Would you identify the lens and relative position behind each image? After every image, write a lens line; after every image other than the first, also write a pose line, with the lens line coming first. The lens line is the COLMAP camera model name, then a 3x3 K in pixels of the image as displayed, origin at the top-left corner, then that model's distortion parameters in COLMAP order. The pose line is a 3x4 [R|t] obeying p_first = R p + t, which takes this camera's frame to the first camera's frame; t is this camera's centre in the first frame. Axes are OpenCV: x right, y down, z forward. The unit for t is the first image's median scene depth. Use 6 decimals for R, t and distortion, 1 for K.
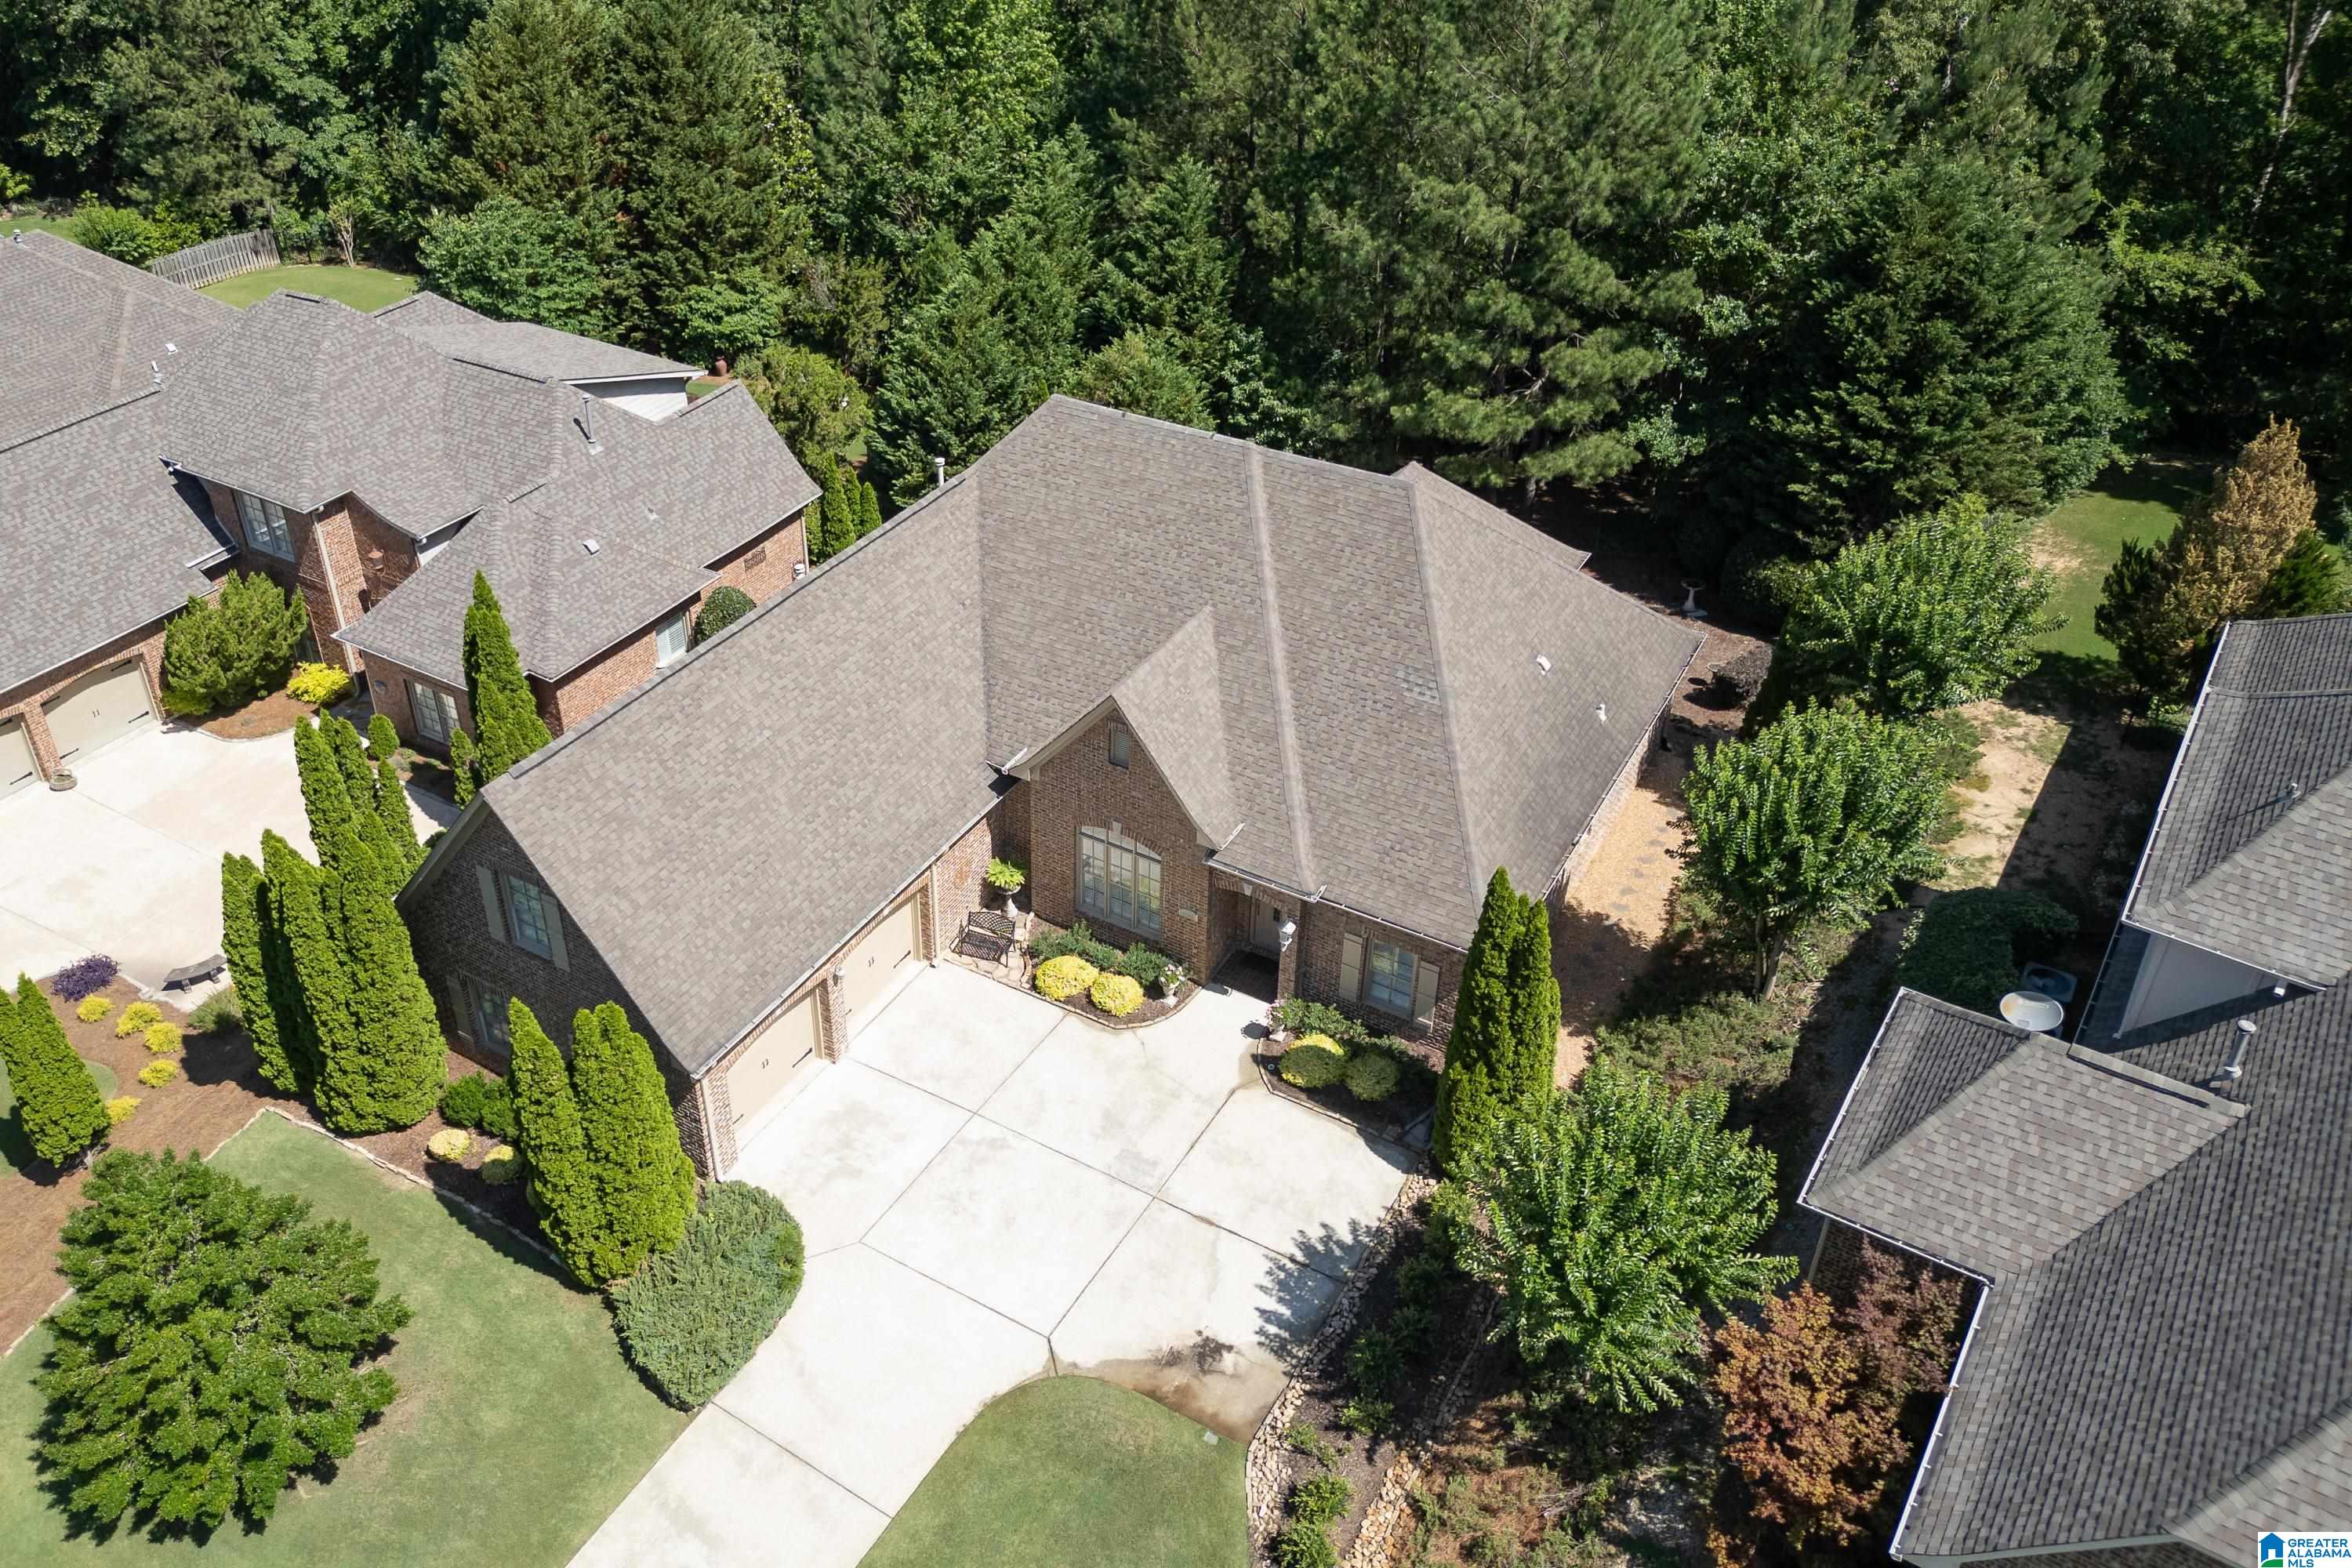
lens RADIAL K [[1782.2, 0, 1082.8], [0, 1782.2, 713.6], [0, 0, 1]] dist [0.075717, -0.078316]
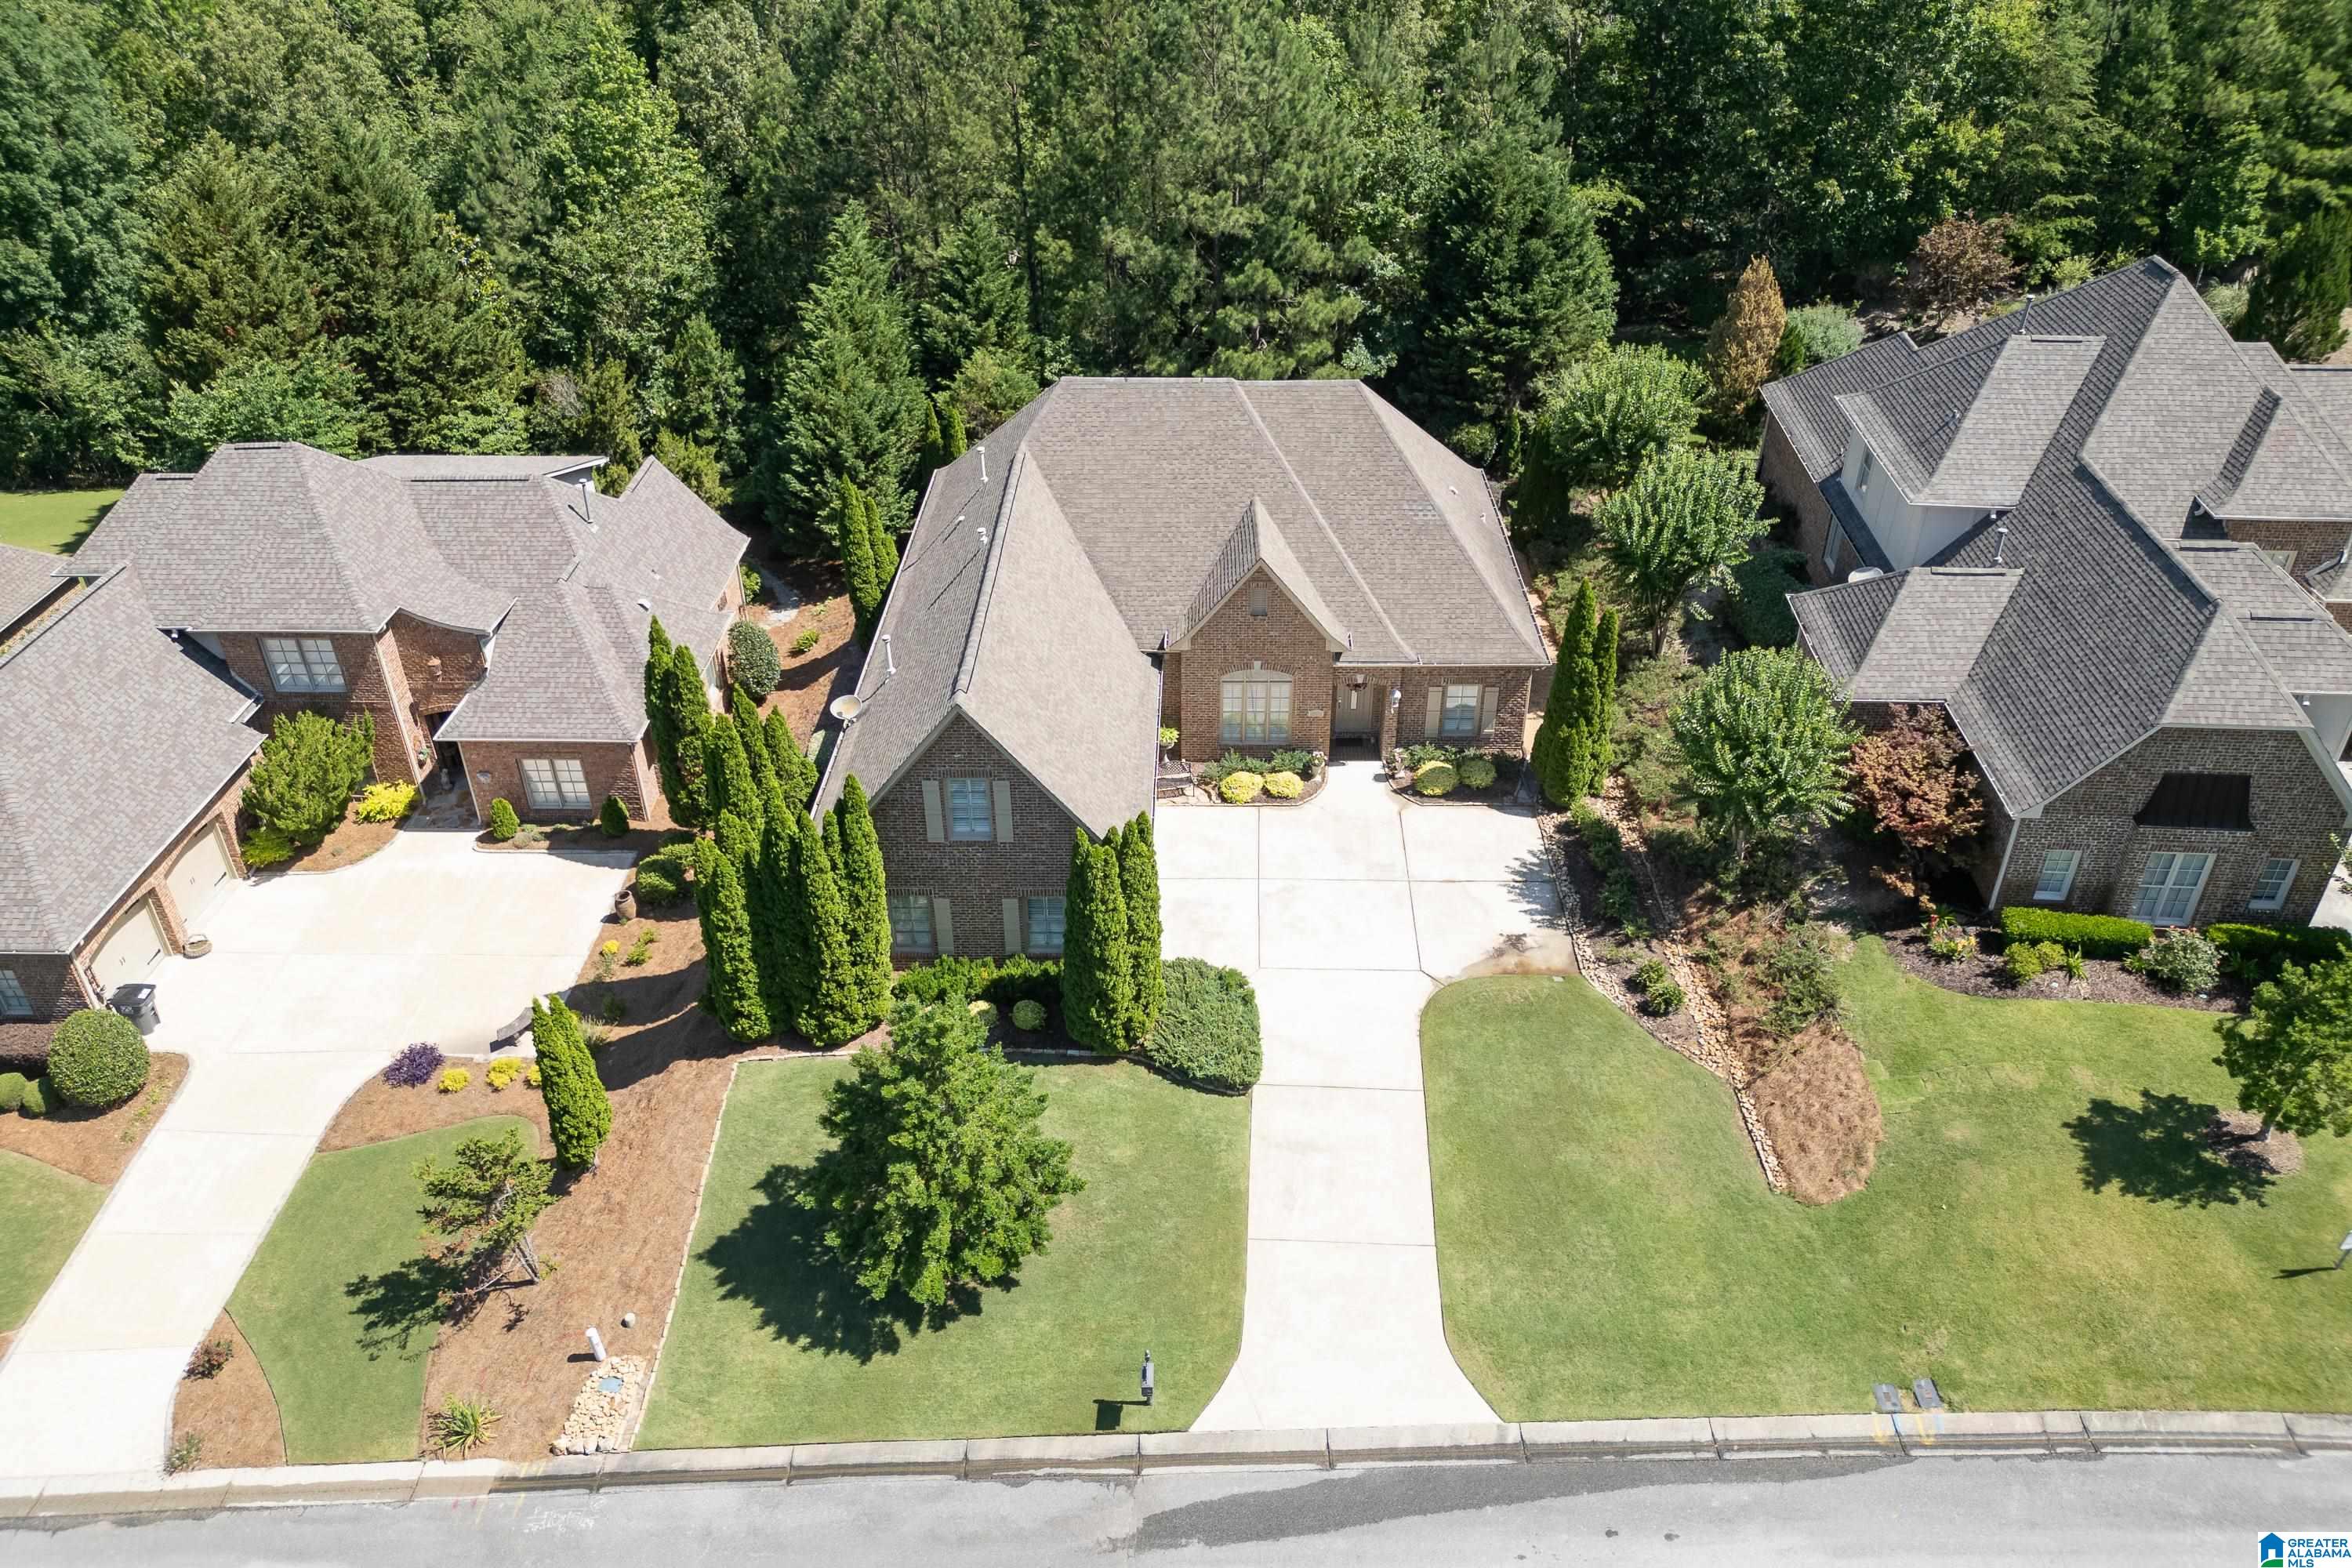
lens RADIAL K [[1611.0, 0, 1176.0], [0, 1611.0, 784.0], [0, 0, 1]] dist [0.060515, -0.053102]
pose [[0.863250, -0.279300, 0.420466, -0.464176], [0.279098, 0.958163, 0.063463, 0.045574], [-0.420600, 0.062567, 0.905086, -0.062587]]
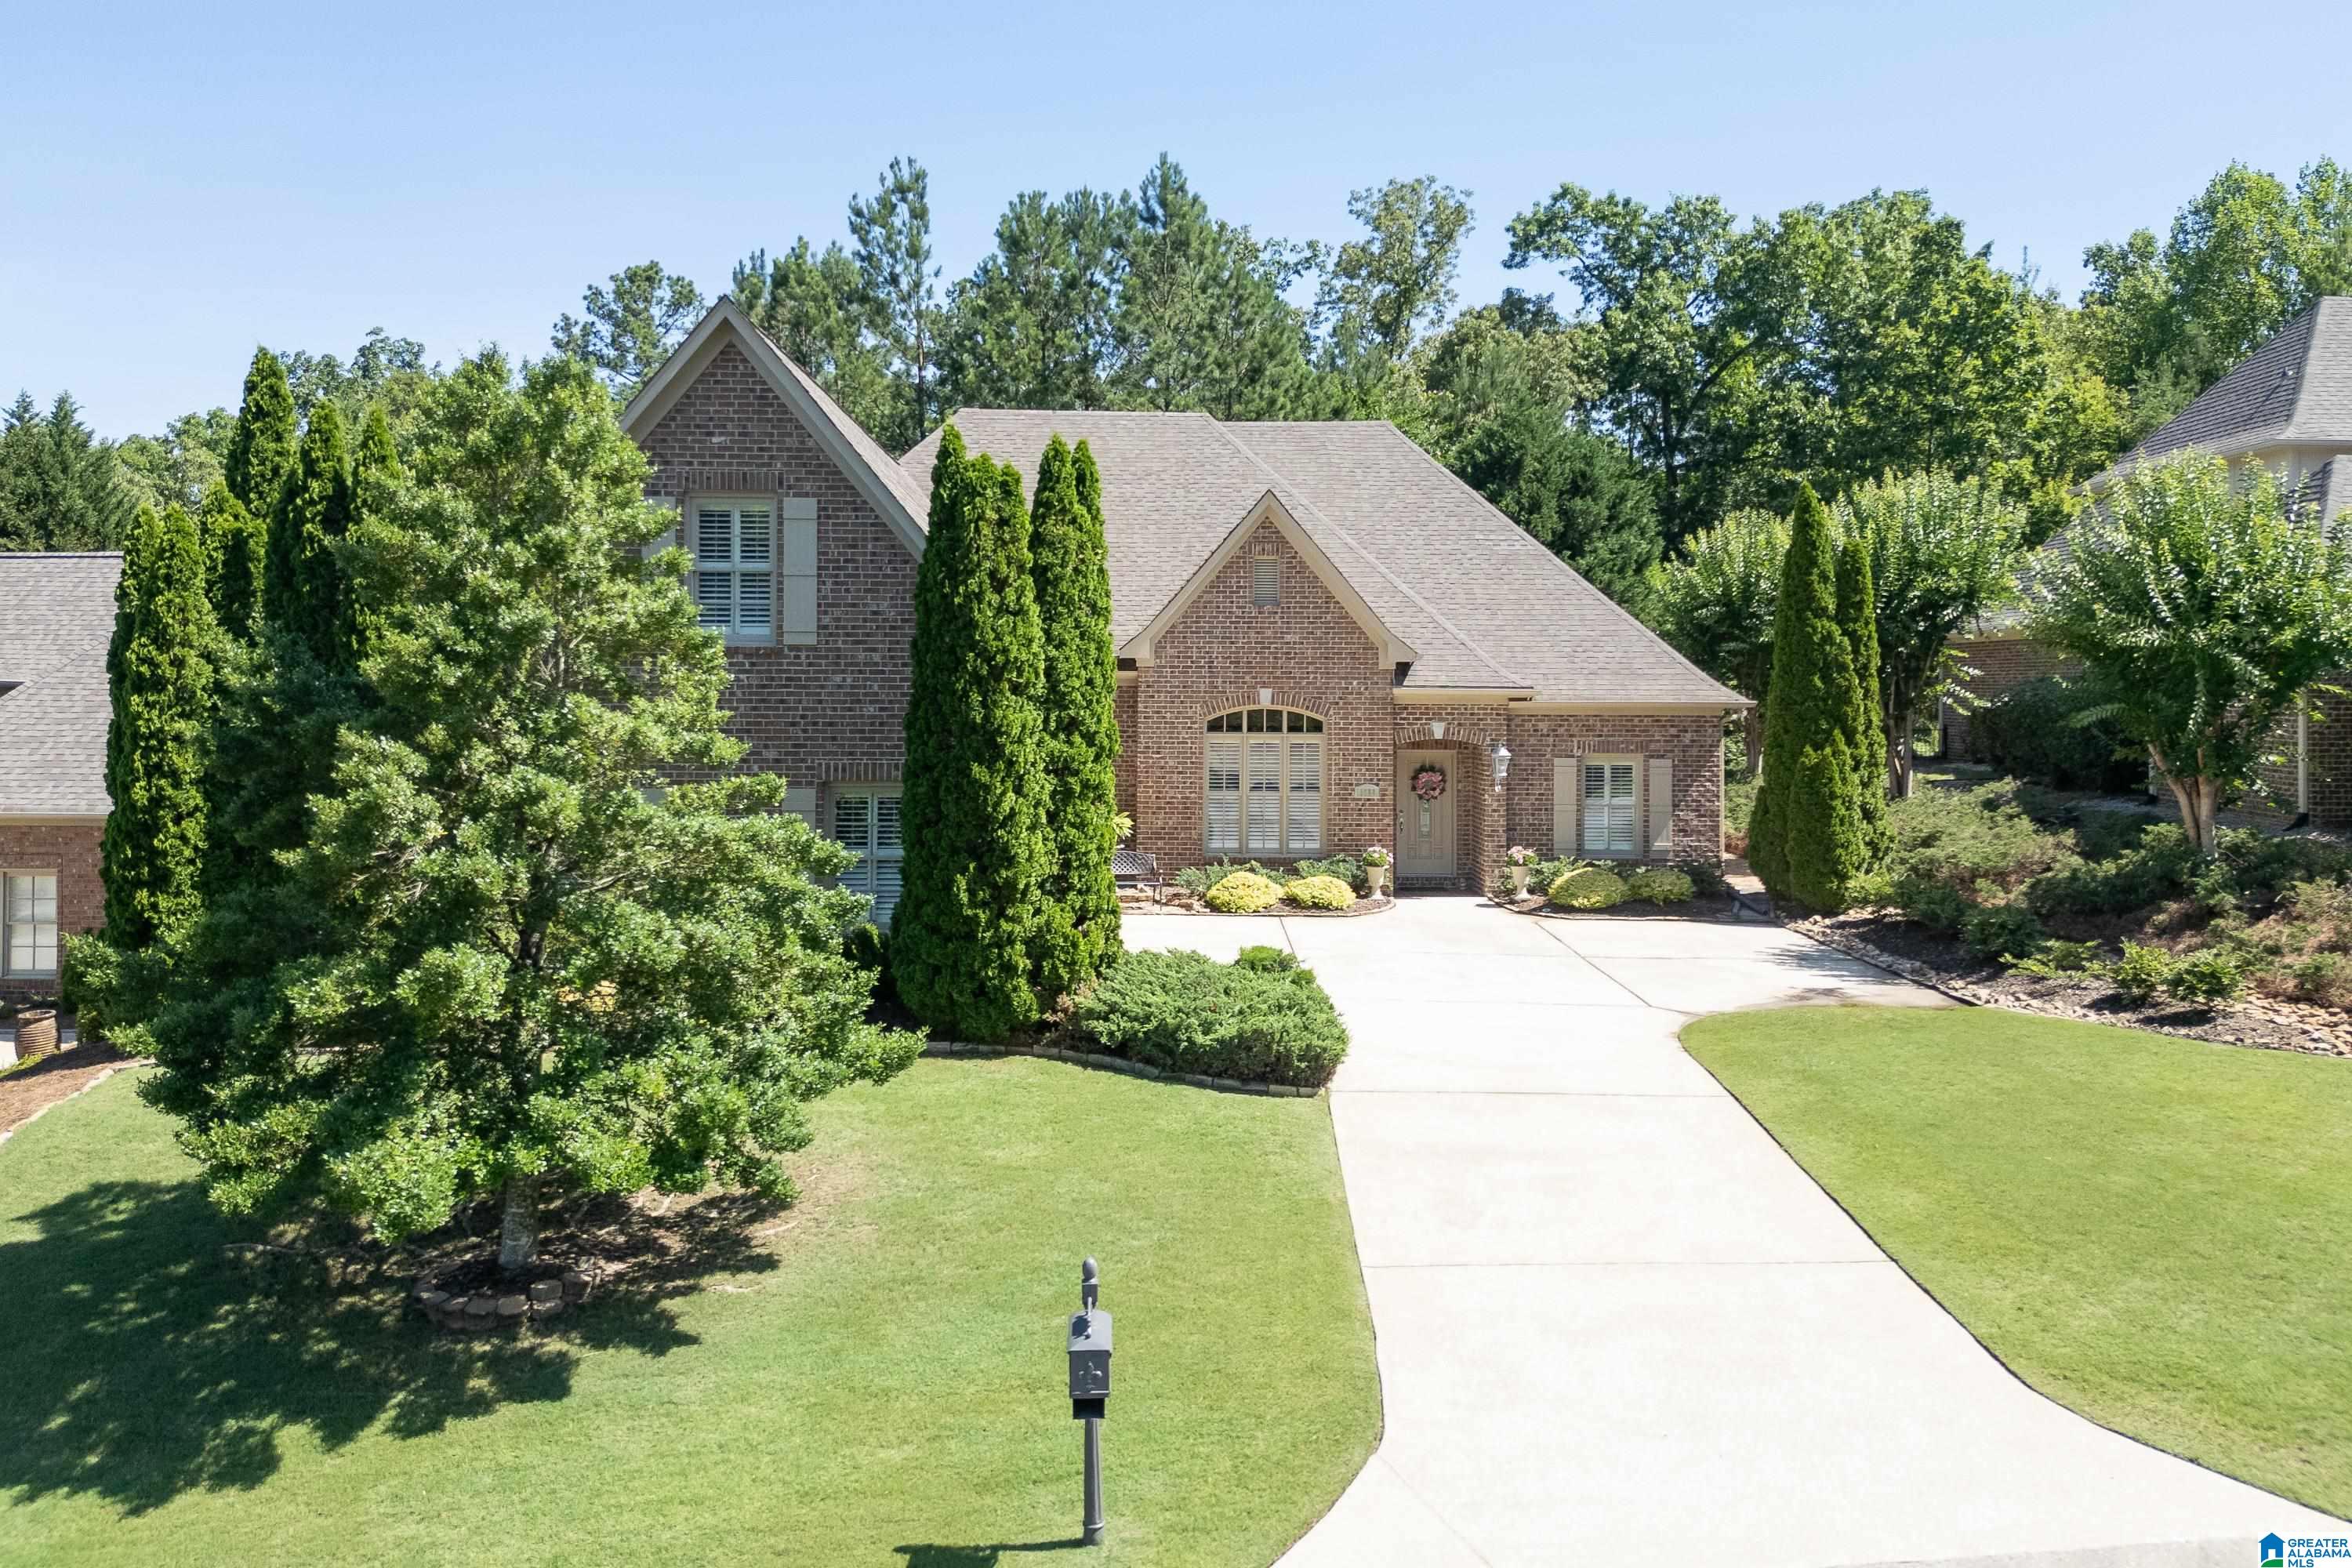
lens RADIAL K [[1814.8, 0, 1156.1], [0, 1814.8, 700.0], [0, 0, 1]] dist [0.077795, -0.091541]
pose [[0.846709, 0.004849, 0.532035, -0.372198], [0.283024, 0.842640, -0.458100, 0.347408], [-0.450535, 0.538456, 0.712098, 0.354004]]
